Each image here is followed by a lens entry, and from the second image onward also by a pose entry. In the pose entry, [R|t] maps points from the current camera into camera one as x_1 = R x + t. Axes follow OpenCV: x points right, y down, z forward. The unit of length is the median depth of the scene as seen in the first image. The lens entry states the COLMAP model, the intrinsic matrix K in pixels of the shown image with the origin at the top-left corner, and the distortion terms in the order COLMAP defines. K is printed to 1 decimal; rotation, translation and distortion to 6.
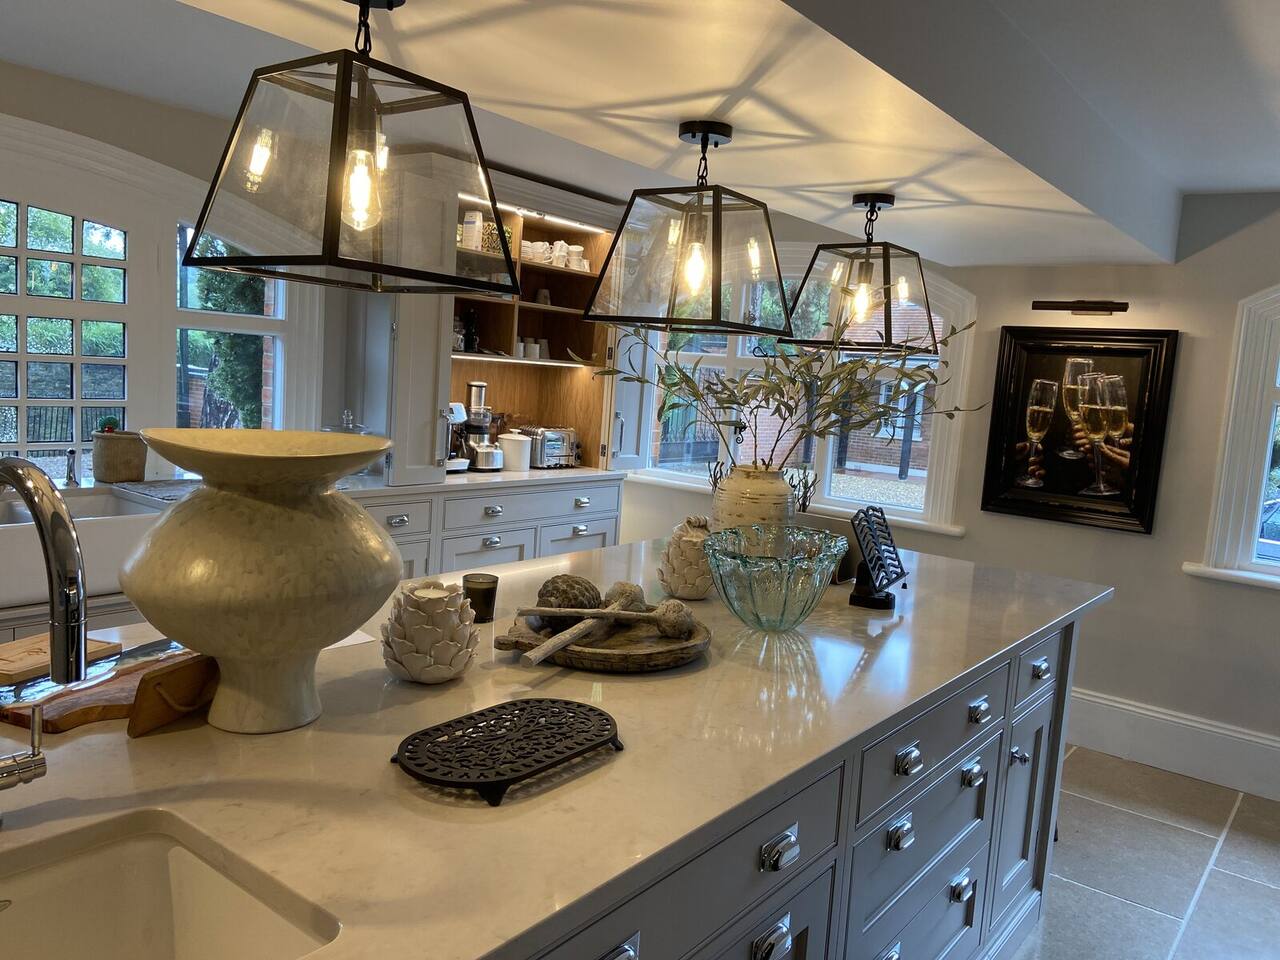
lens RADIAL K [[965.1, 0, 640.0], [0, 965.1, 480.0], [0, 0, 1]] dist [0.118396, -0.149583]
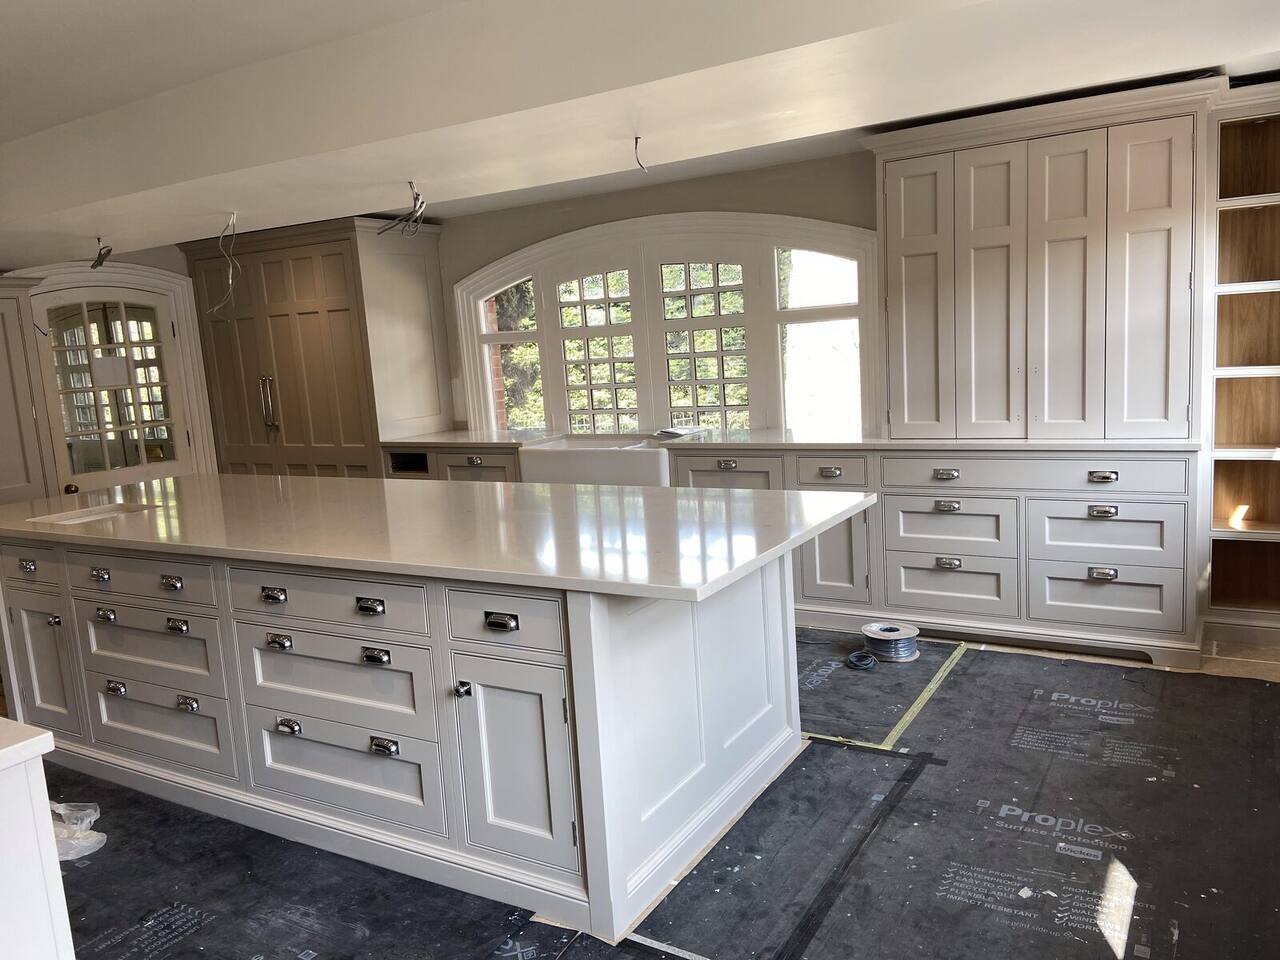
lens RADIAL K [[965.1, 0, 640.0], [0, 965.1, 480.0], [0, 0, 1]] dist [0.118396, -0.149583]
pose [[0.115506, 0.068770, -0.990923, 0.805651], [-0.052589, 0.996625, 0.063036, -0.009011], [0.991914, 0.044831, 0.118733, 0.581086]]
